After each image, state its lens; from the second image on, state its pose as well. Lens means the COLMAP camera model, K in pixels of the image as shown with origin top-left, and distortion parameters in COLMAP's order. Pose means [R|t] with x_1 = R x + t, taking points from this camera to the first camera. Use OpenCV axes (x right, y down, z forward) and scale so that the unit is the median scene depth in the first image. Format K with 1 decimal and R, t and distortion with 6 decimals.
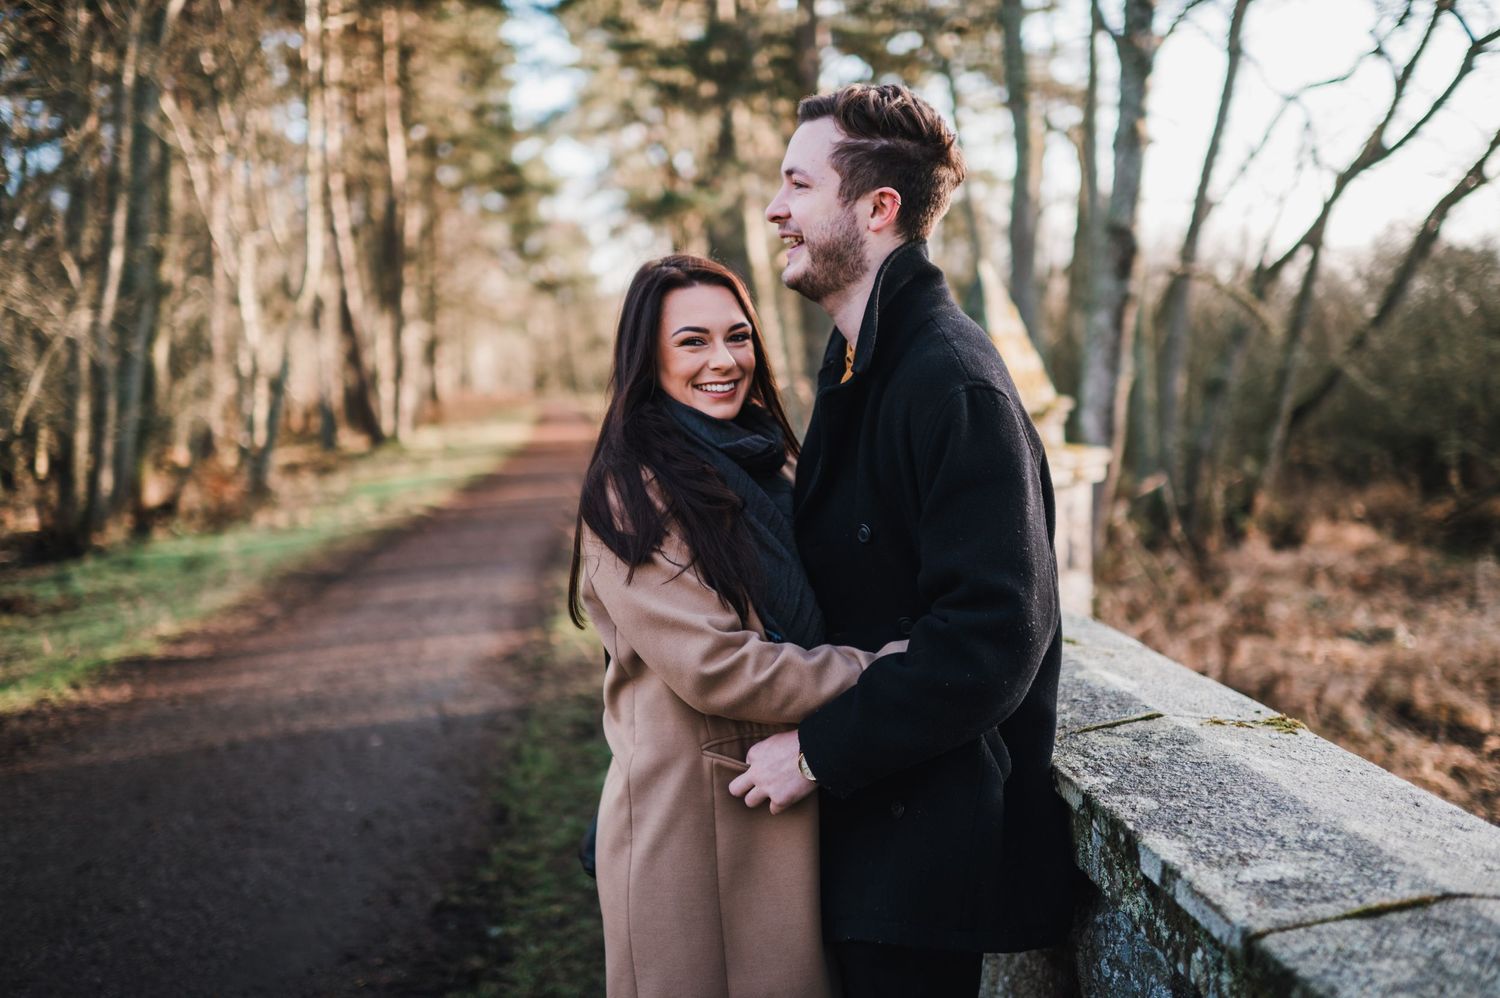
lens RADIAL K [[1498.5, 0, 742.6], [0, 1498.5, 506.2], [0, 0, 1]] dist [0.002318, 0.000000]
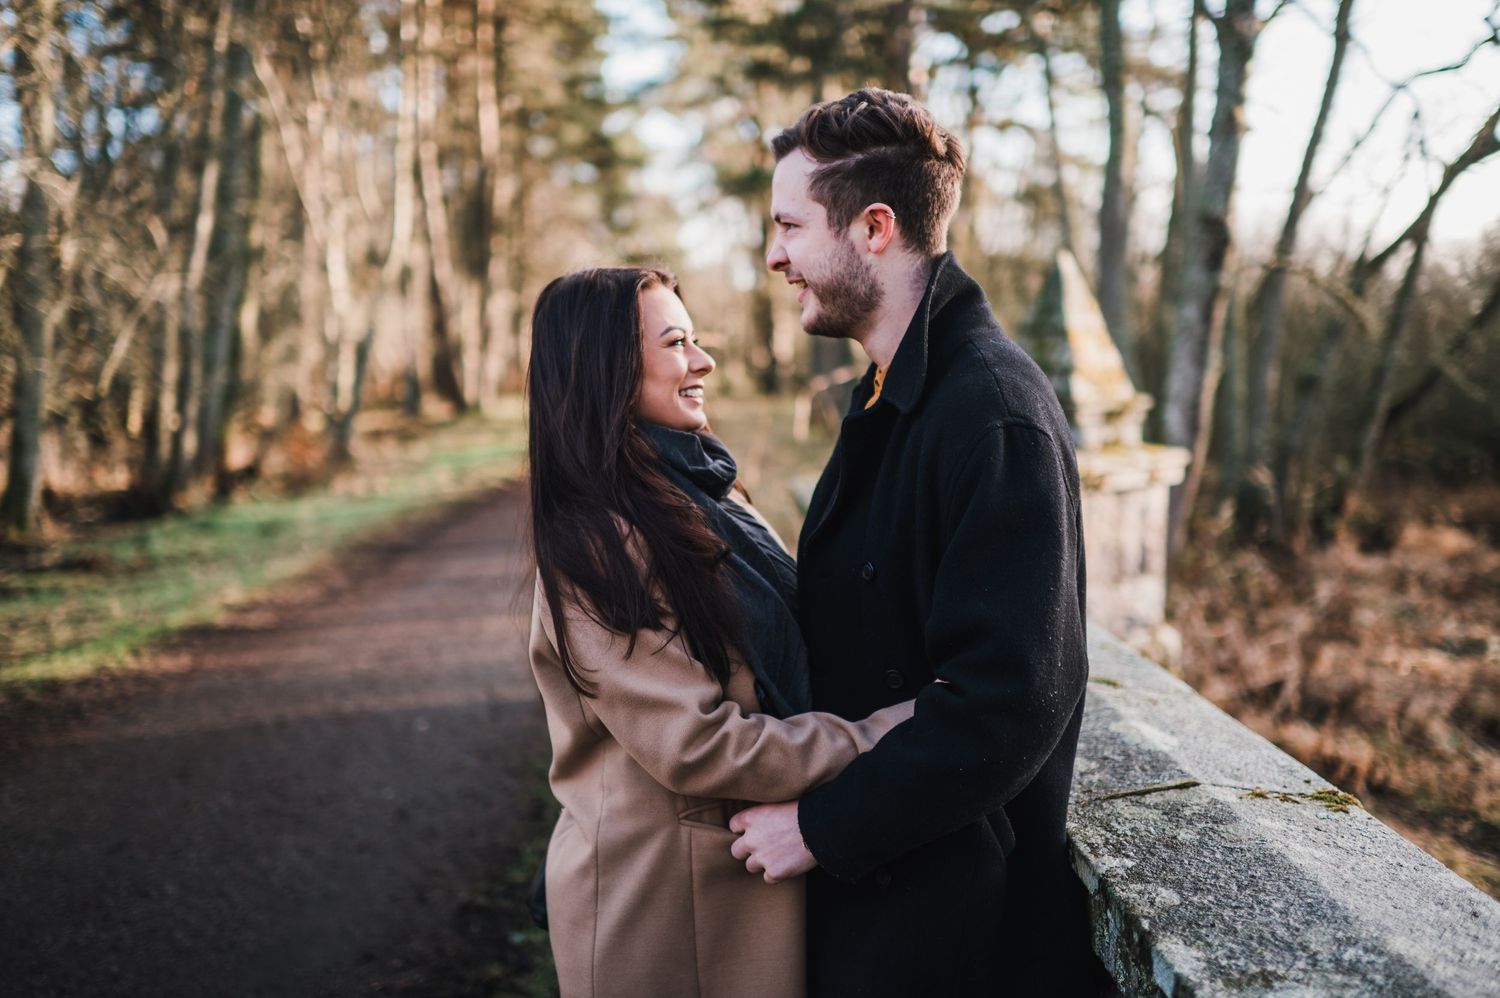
lens RADIAL K [[1498.5, 0, 742.8], [0, 1498.5, 506.6], [0, 0, 1]] dist [0.002318, 0.000000]
pose [[0.997929, 0.034282, -0.054435, 0.005334], [-0.033402, 0.999297, 0.017009, -0.003904], [0.054980, -0.015156, 0.998372, 0.008806]]
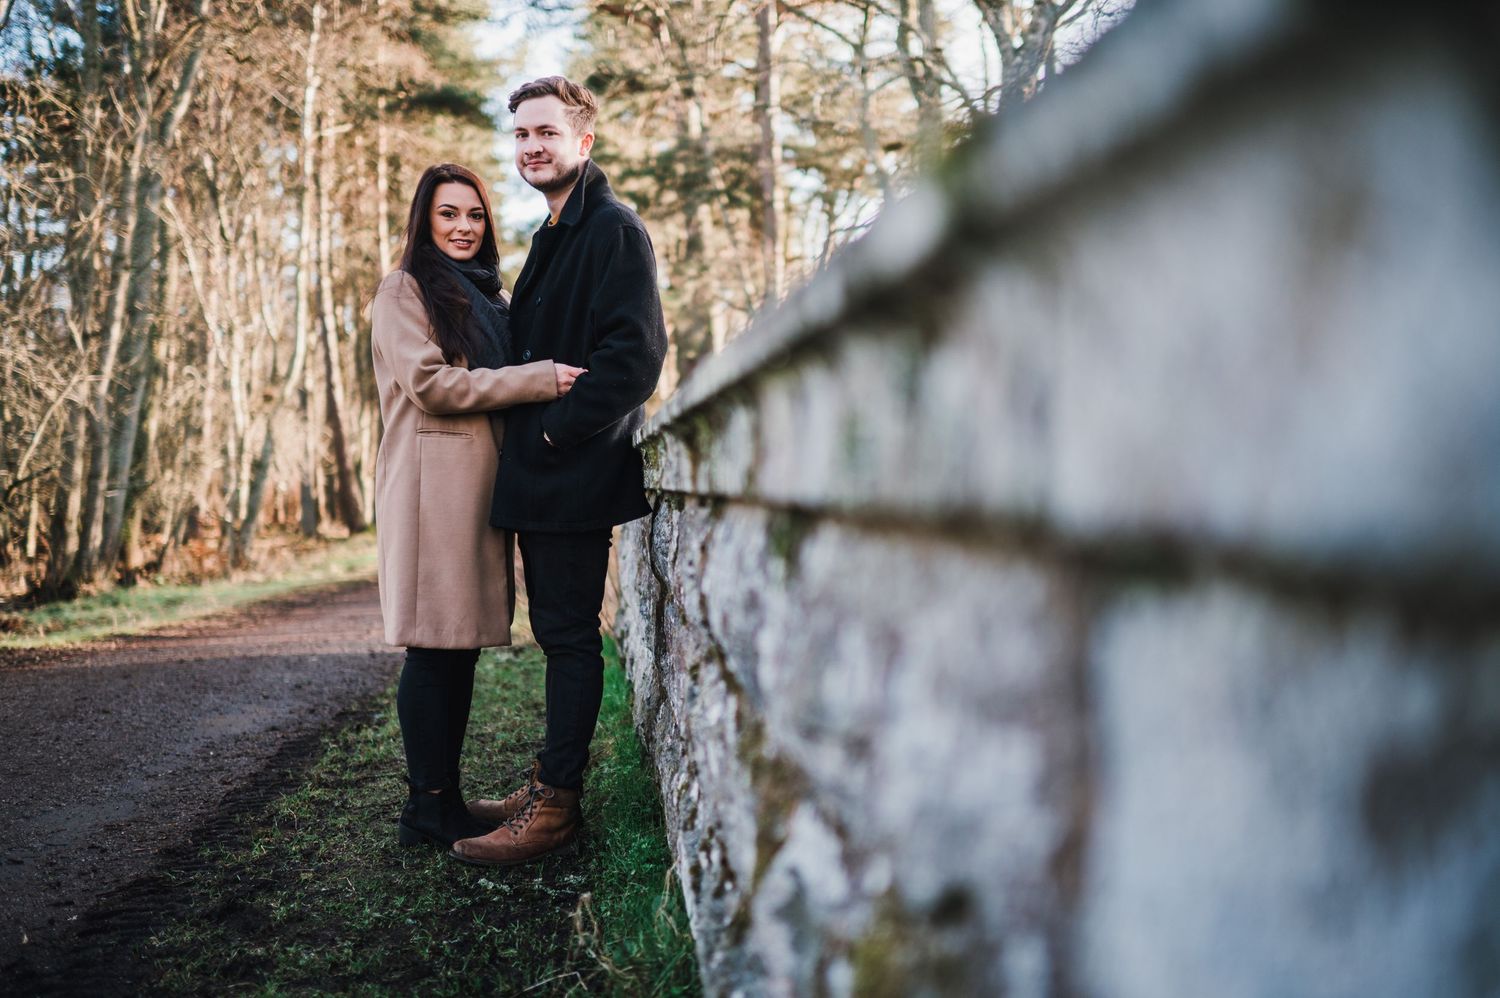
lens RADIAL K [[1498.5, 0, 747.2], [0, 1498.5, 504.4], [0, 0, 1]] dist [0.002318, 0.000000]
pose [[0.999796, 0.017507, 0.010041, 0.035703], [-0.016629, 0.996520, -0.081681, 0.043197], [-0.011436, 0.081498, 0.996608, -0.089703]]
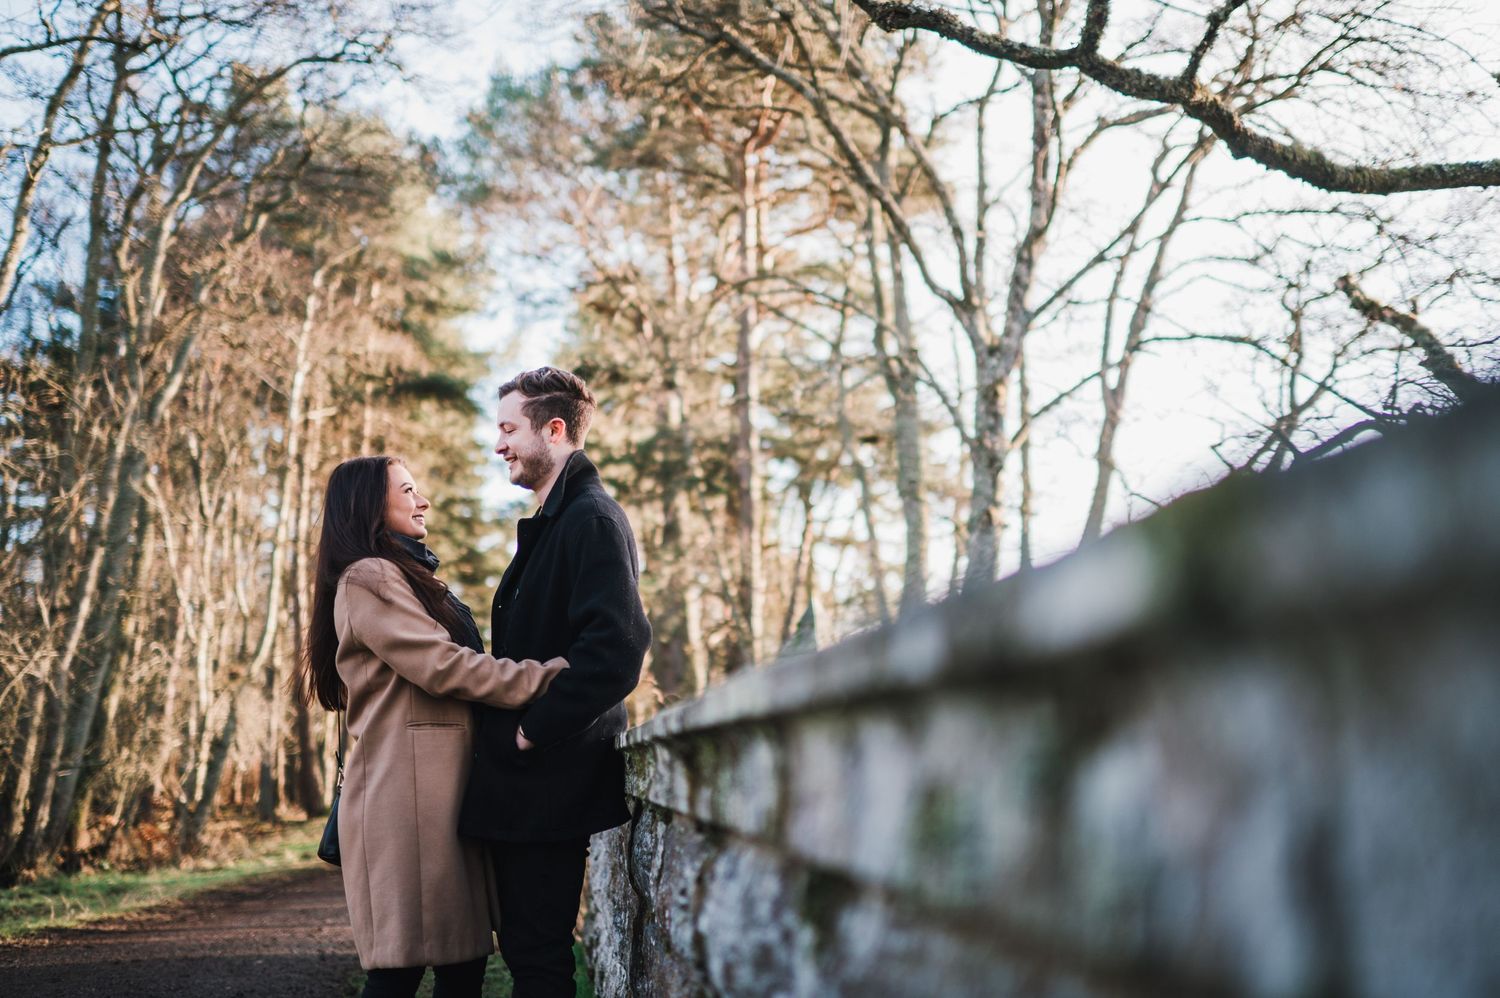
lens RADIAL K [[1498.5, 0, 745.1], [0, 1498.5, 498.2], [0, 0, 1]] dist [0.002318, 0.000000]
pose [[0.999040, 0.037992, 0.021833, 0.033425], [-0.030639, 0.961871, -0.271783, 0.039968], [-0.031326, 0.270853, 0.962111, -0.081881]]
